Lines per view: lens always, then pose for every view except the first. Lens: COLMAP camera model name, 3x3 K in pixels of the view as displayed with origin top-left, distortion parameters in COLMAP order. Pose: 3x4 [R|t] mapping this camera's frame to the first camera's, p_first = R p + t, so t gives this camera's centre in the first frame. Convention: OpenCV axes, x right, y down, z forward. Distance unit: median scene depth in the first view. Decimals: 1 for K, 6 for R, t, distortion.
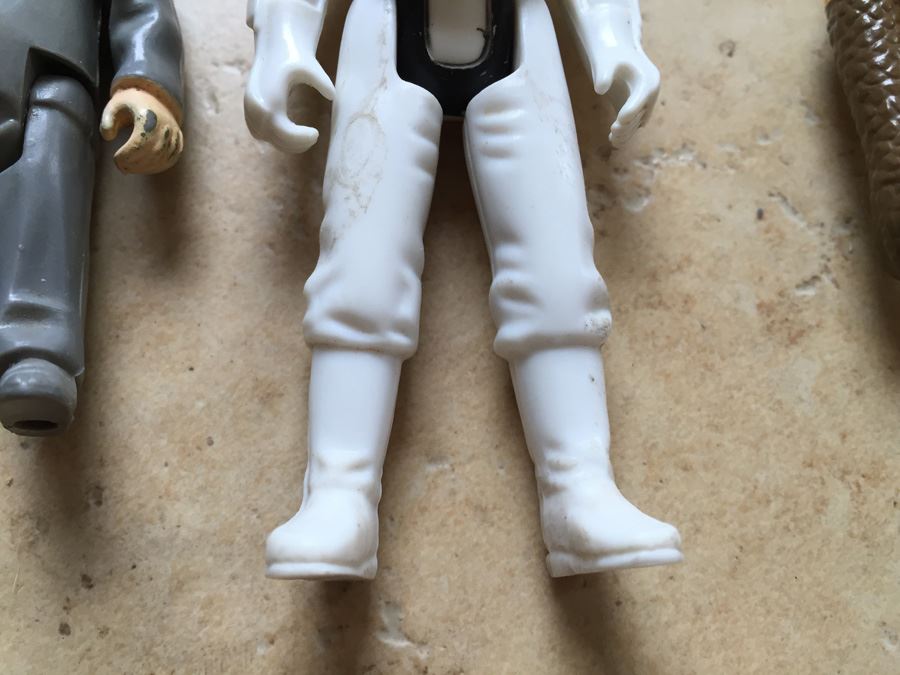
lens RADIAL K [[722.6, 0, 444.4], [0, 722.6, 349.0], [0, 0, 1]] dist [0.054600, -0.111688]
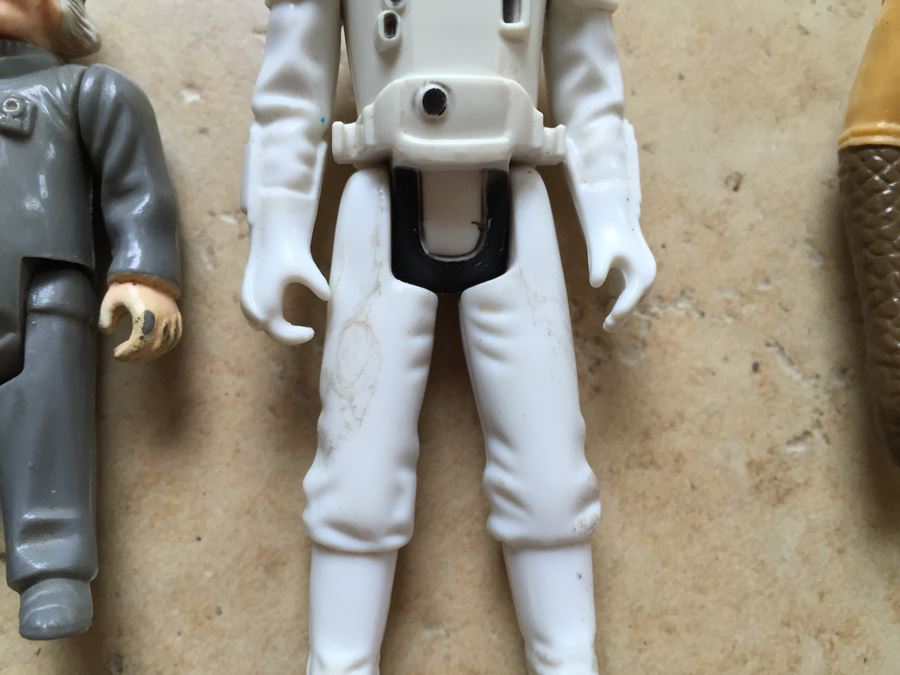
lens RADIAL K [[722.6, 0, 447.5], [0, 722.6, 332.2], [0, 0, 1]] dist [0.054600, -0.111688]
pose [[0.999862, 0.003388, -0.016250, 0.025406], [-0.001376, 0.992495, 0.122281, -0.376569], [0.016542, -0.122242, 0.992363, 0.000583]]
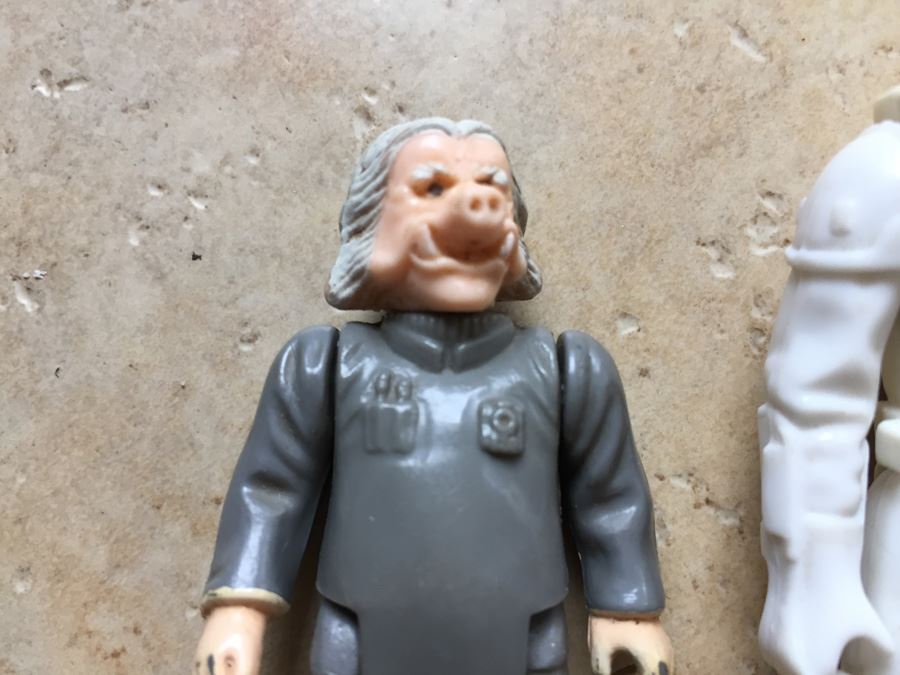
lens RADIAL K [[722.6, 0, 460.0], [0, 722.6, 321.5], [0, 0, 1]] dist [0.054600, -0.111688]
pose [[0.995301, 0.007227, -0.096554, -0.493468], [0.010849, 0.982607, 0.185379, -0.767792], [0.096214, -0.185555, 0.977912, 0.219682]]
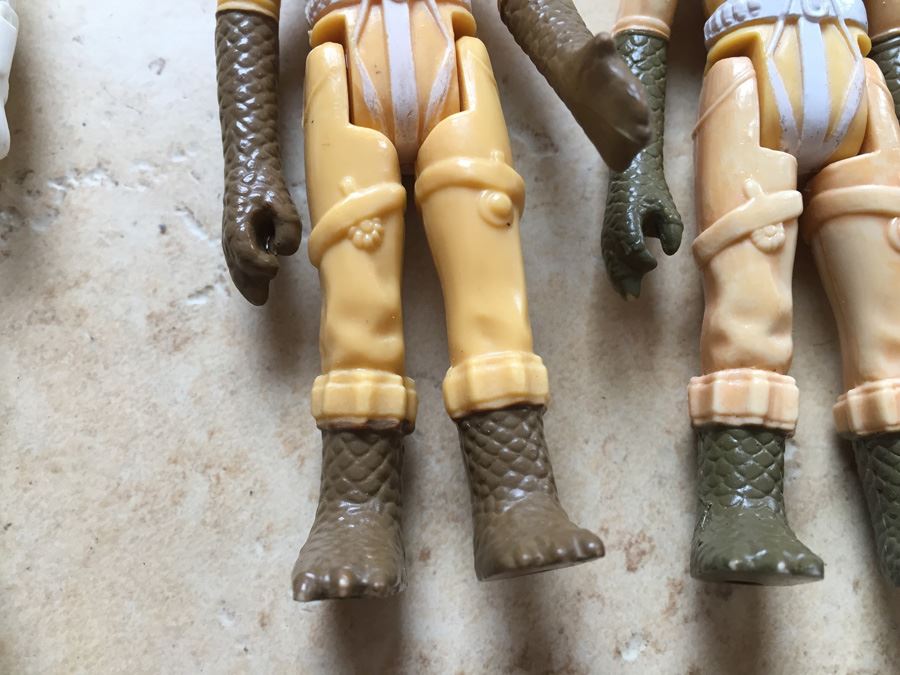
lens RADIAL K [[722.6, 0, 451.5], [0, 722.6, 340.3], [0, 0, 1]] dist [0.054600, -0.111688]
pose [[0.998838, -0.042985, 0.021810, 0.881800], [0.041381, 0.996737, 0.069306, -0.082374], [-0.024718, -0.068322, 0.997357, -0.104904]]
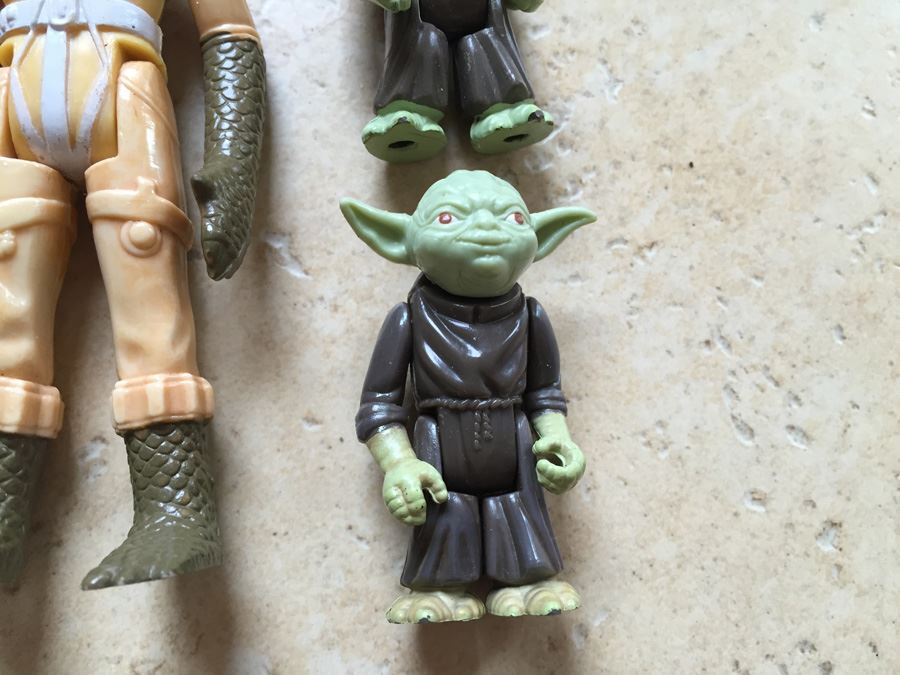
lens RADIAL K [[722.6, 0, 444.4], [0, 722.6, 331.0], [0, 0, 1]] dist [0.054600, -0.111688]
pose [[0.994740, -0.077017, 0.067534, 1.923694], [0.070650, 0.993243, 0.092066, -0.065540], [-0.074168, -0.086810, 0.993460, -0.181645]]
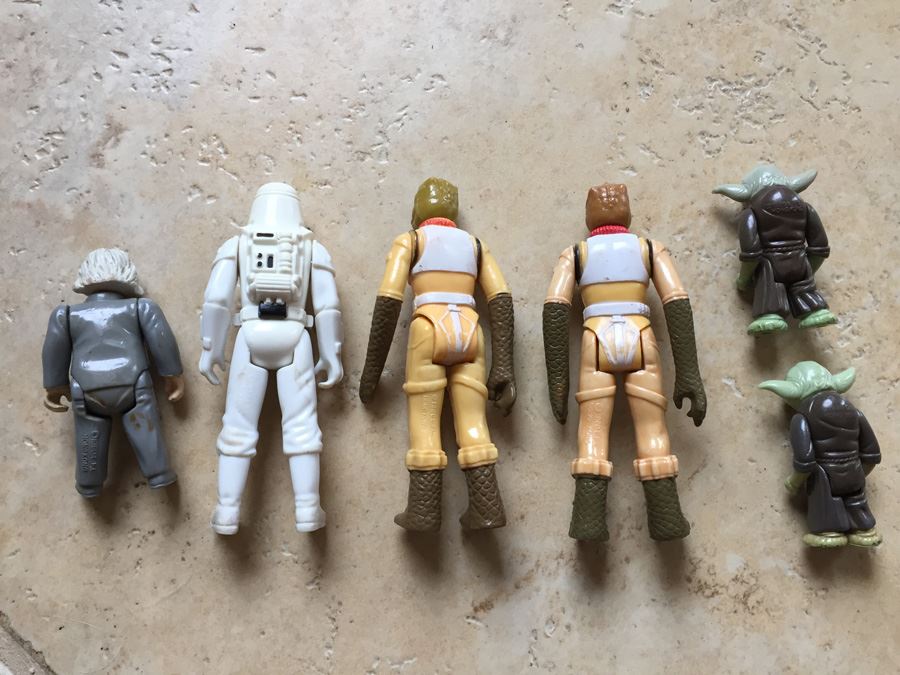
lens RADIAL K [[722.6, 0, 465.3], [0, 722.6, 332.5], [0, 0, 1]] dist [0.054600, -0.111688]
pose [[0.995982, -0.085478, -0.026708, 0.766738], [0.087583, 0.991957, 0.091383, -0.681569], [0.018682, -0.093355, 0.995458, -1.796225]]
